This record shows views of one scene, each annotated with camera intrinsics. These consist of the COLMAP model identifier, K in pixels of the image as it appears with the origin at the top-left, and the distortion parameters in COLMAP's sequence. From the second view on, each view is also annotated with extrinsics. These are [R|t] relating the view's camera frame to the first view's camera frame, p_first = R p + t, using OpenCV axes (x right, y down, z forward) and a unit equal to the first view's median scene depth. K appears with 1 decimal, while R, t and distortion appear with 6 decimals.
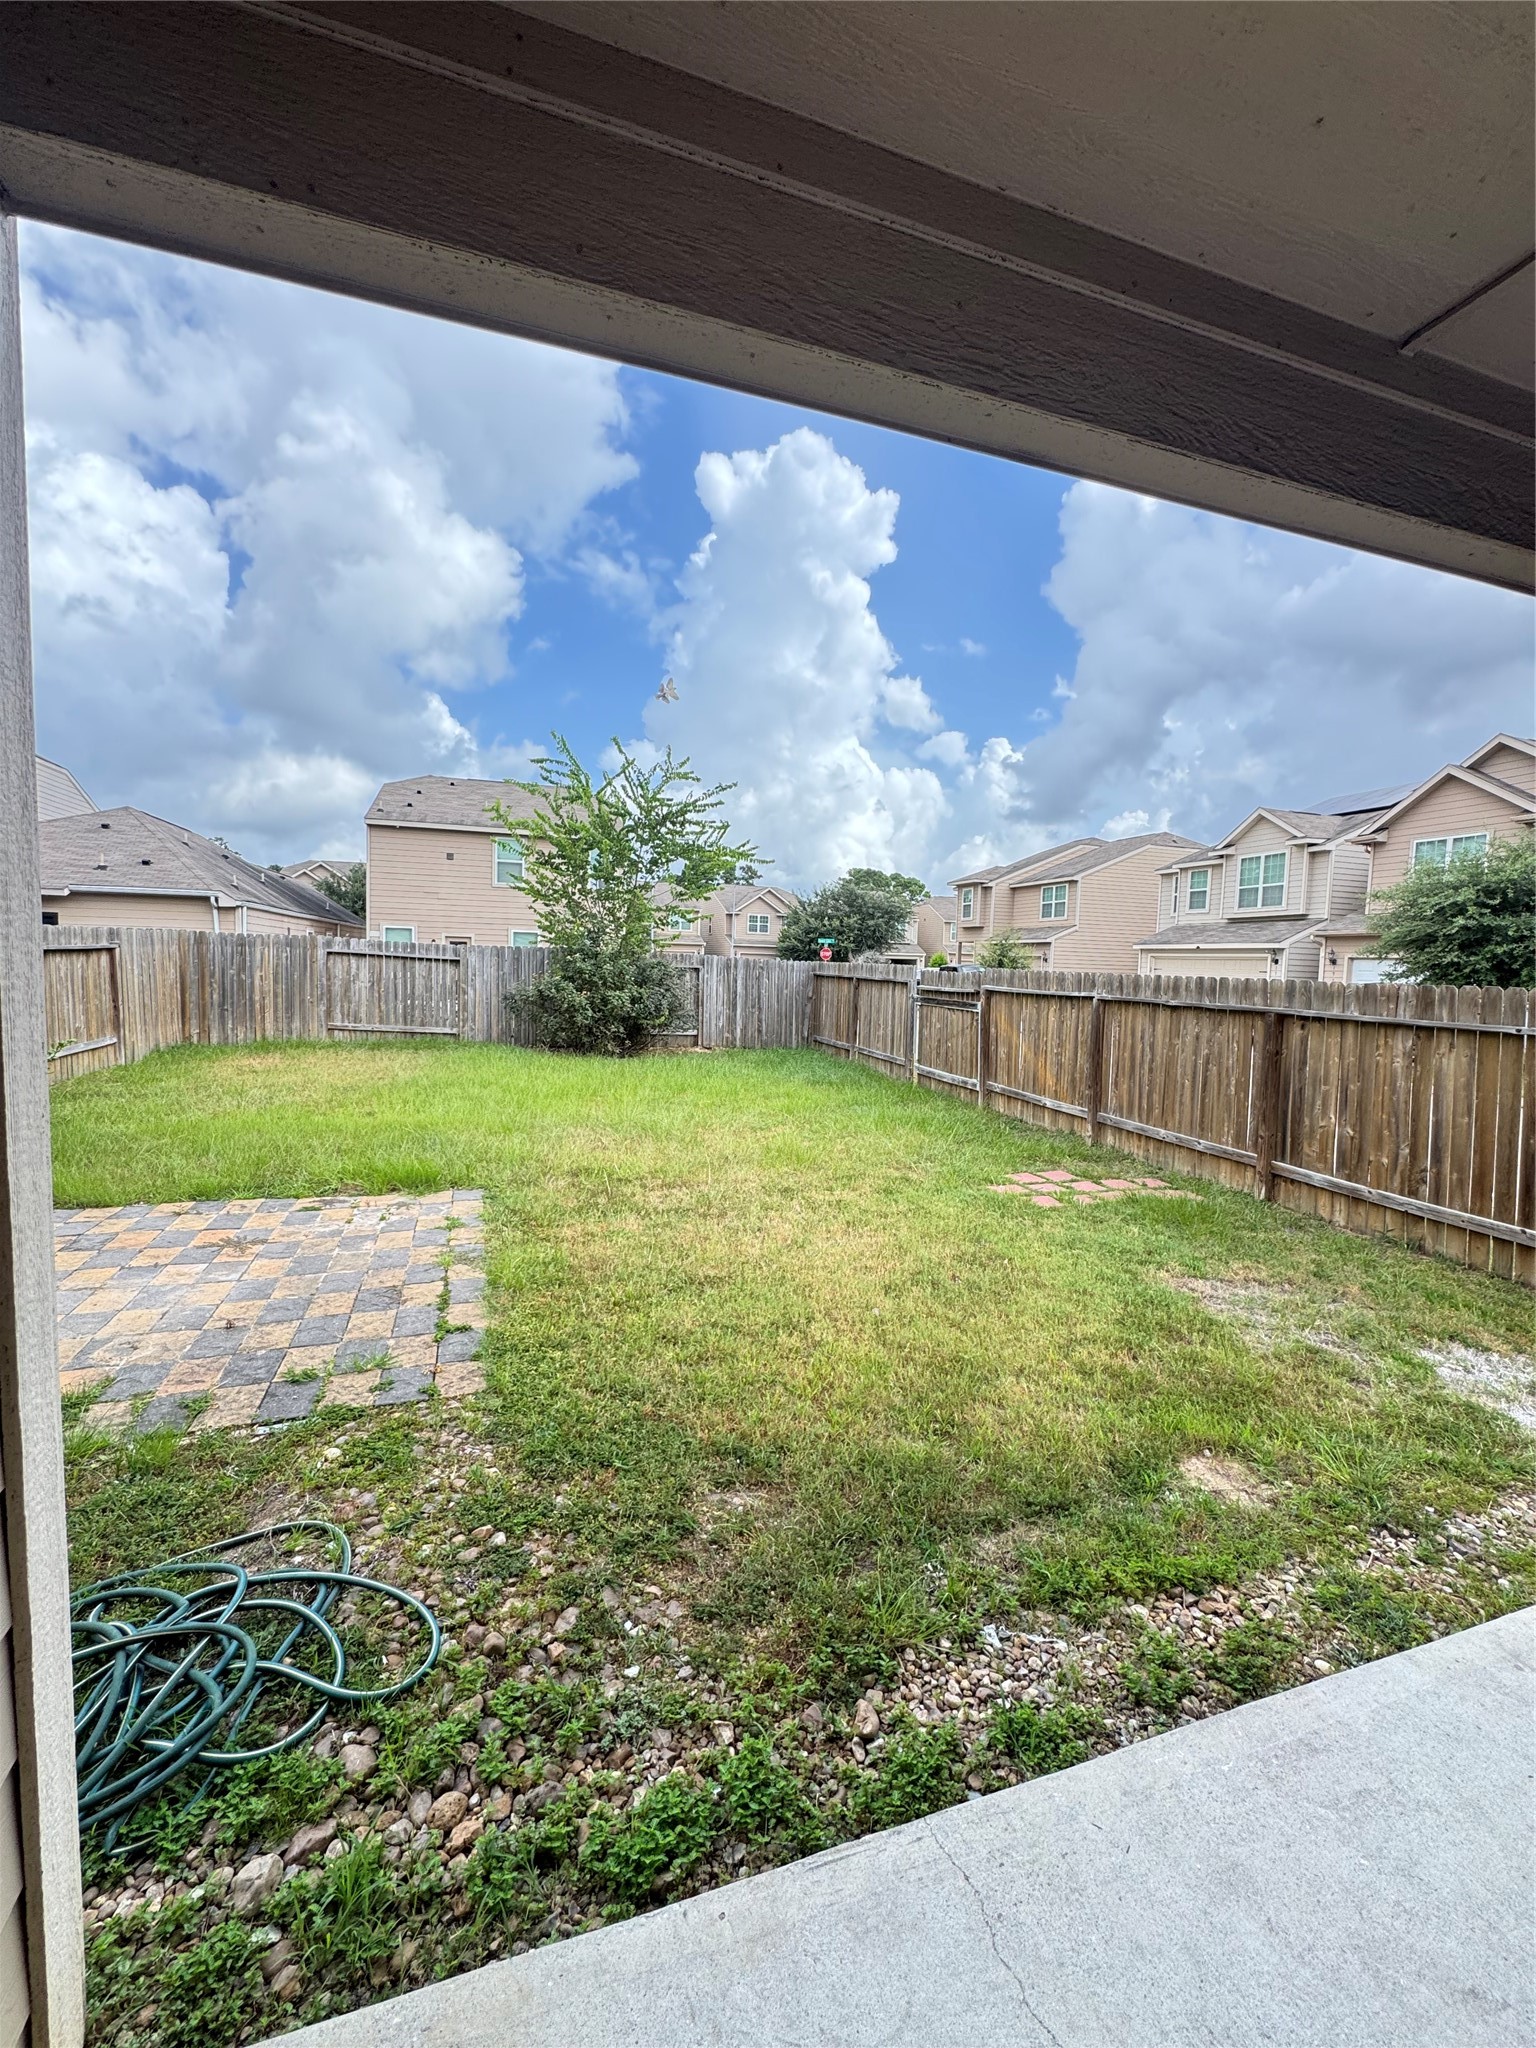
lens RADIAL K [[825.0, 0, 774.2], [0, 825.0, 1025.6], [0, 0, 1]] dist [-0.001708, 0.000483]
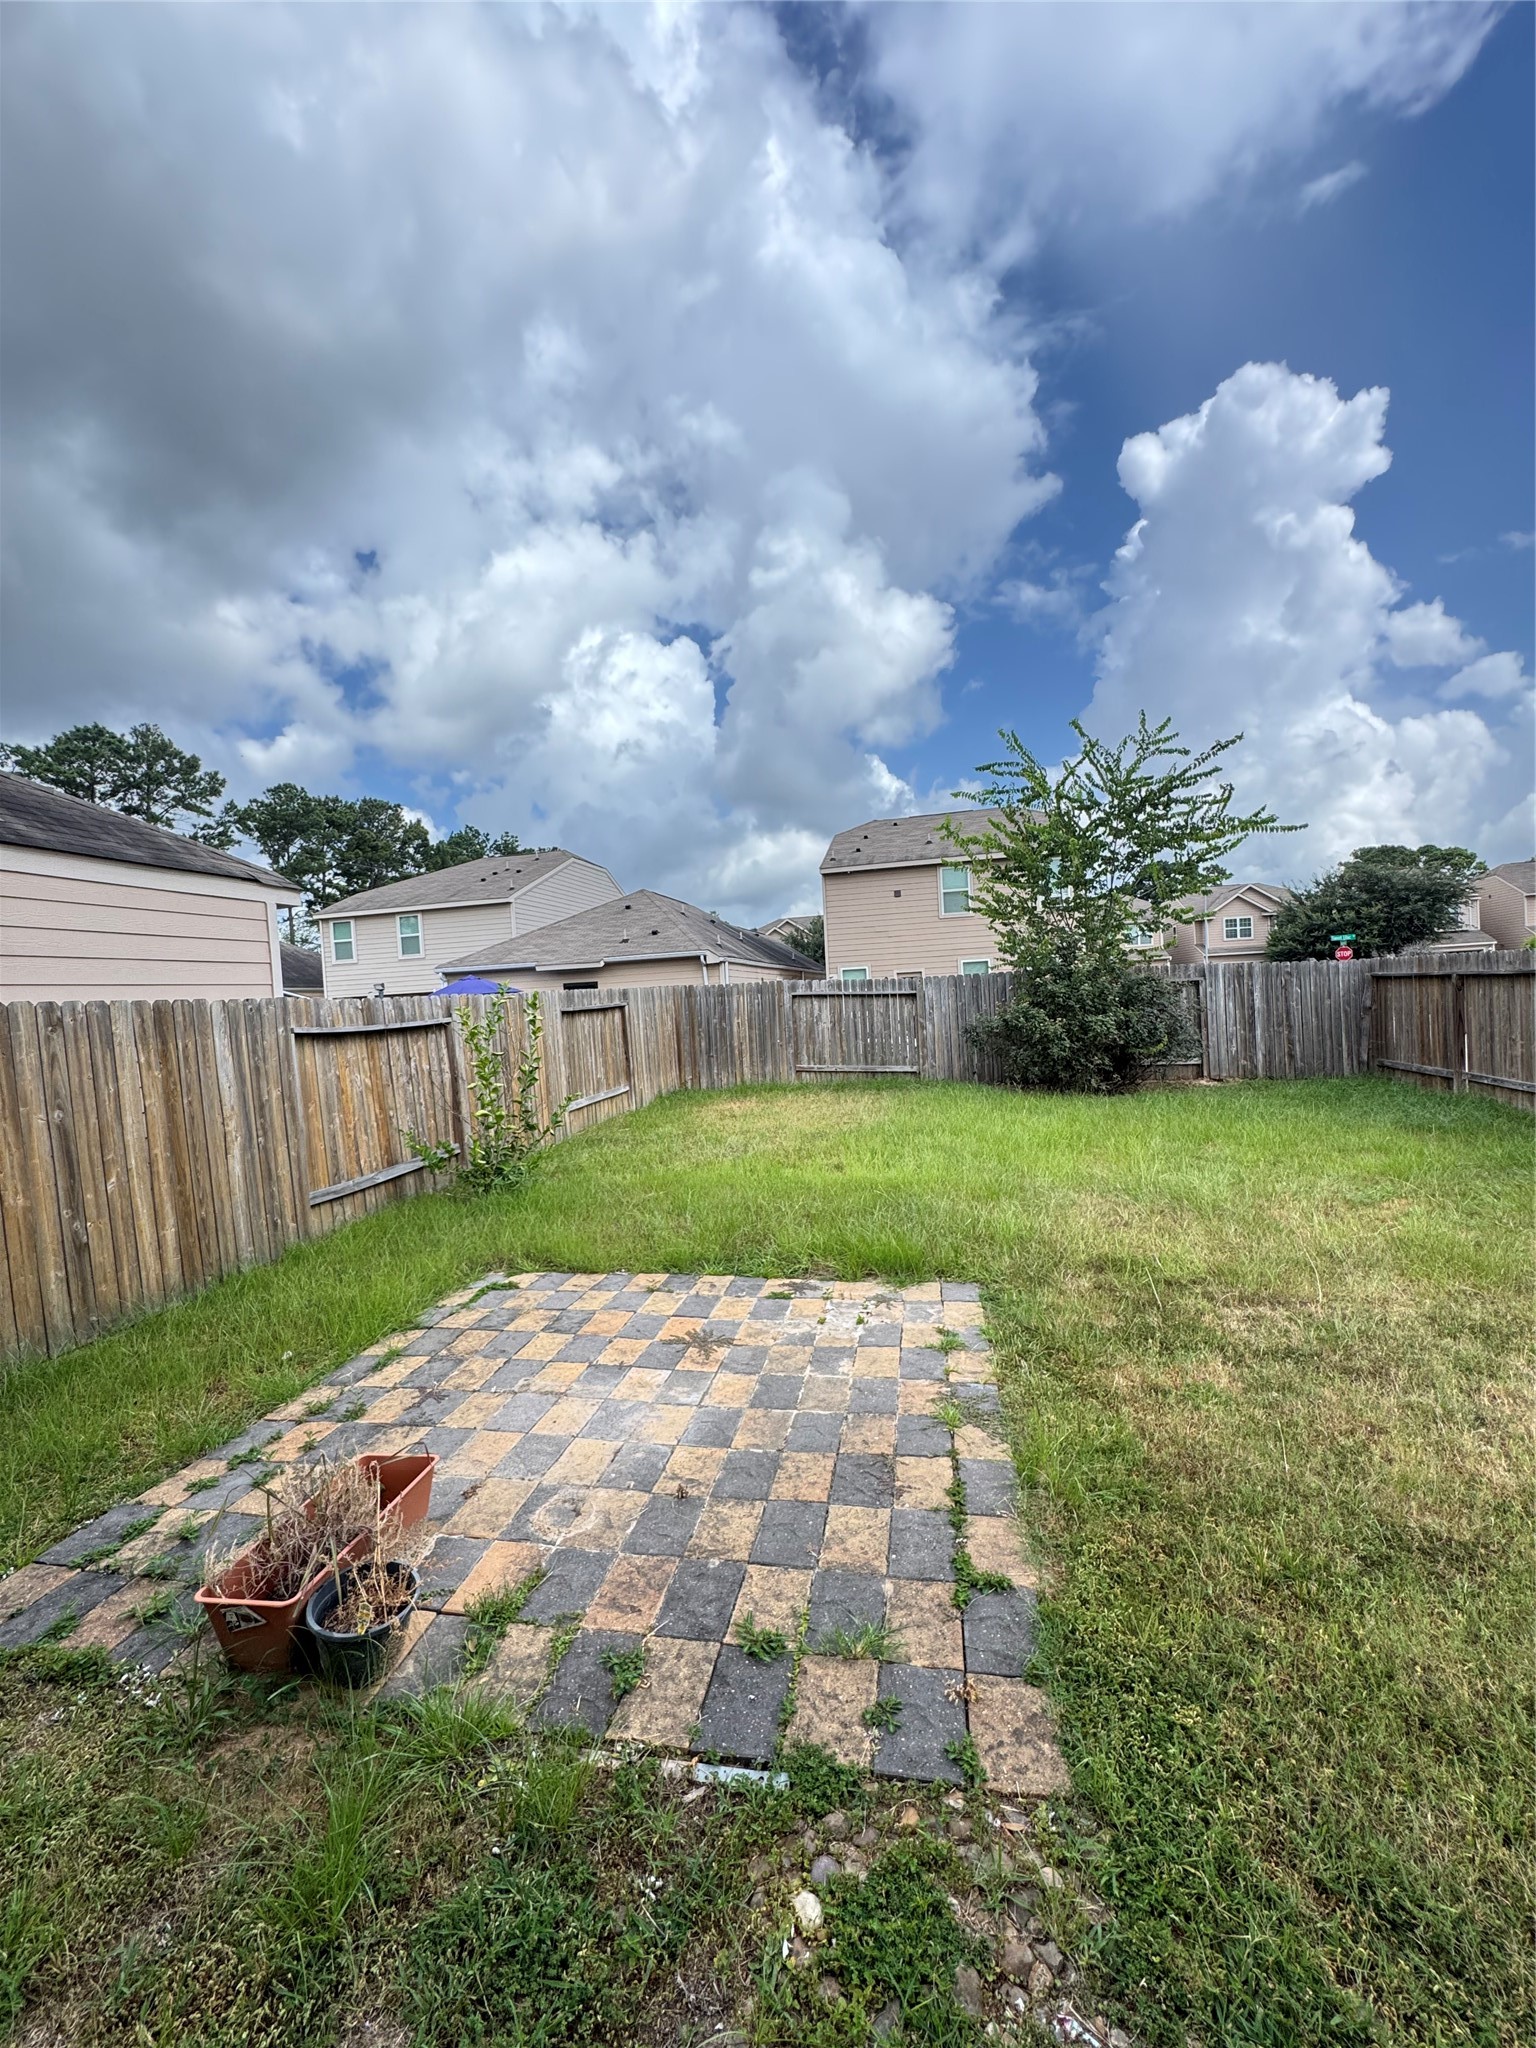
lens RADIAL K [[825.0, 0, 774.2], [0, 825.0, 1025.6], [0, 0, 1]] dist [-0.001708, 0.000483]
pose [[0.863593, -0.058905, -0.500737, -0.069248], [0.040135, 0.998032, -0.048187, -0.005338], [0.502590, 0.021517, 0.864257, 0.140209]]
